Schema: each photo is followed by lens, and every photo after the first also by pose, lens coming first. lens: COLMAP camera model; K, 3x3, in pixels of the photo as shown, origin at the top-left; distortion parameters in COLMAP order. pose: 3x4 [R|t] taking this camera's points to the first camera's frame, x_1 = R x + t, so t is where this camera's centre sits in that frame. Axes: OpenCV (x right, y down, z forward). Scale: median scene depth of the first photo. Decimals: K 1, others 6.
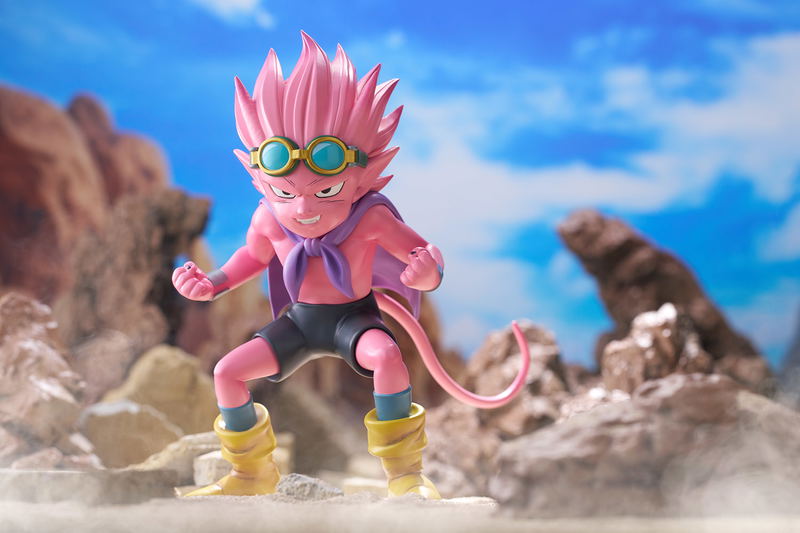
lens RADIAL K [[2070.9, 0, 400.0], [0, 2070.9, 266.5], [0, 0, 1]] dist [-0.231878, -0.136681]
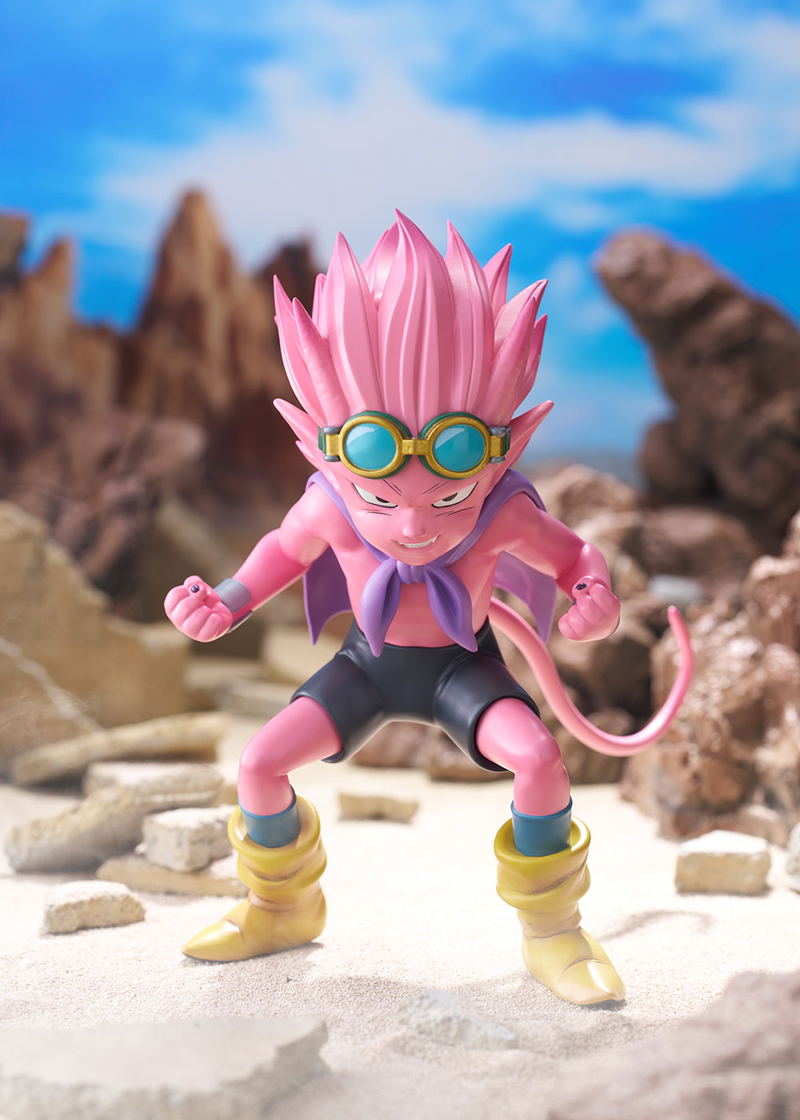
lens RADIAL K [[3248.0, 0, 400.0], [0, 3248.0, 560.0], [0, 0, 1]] dist [-0.024287, -1.403487]
pose [[0.992553, -0.007742, 0.121567, -0.163550], [-0.017134, 0.979183, 0.202256, -0.207793], [-0.120602, -0.202832, 0.971758, 0.075455]]
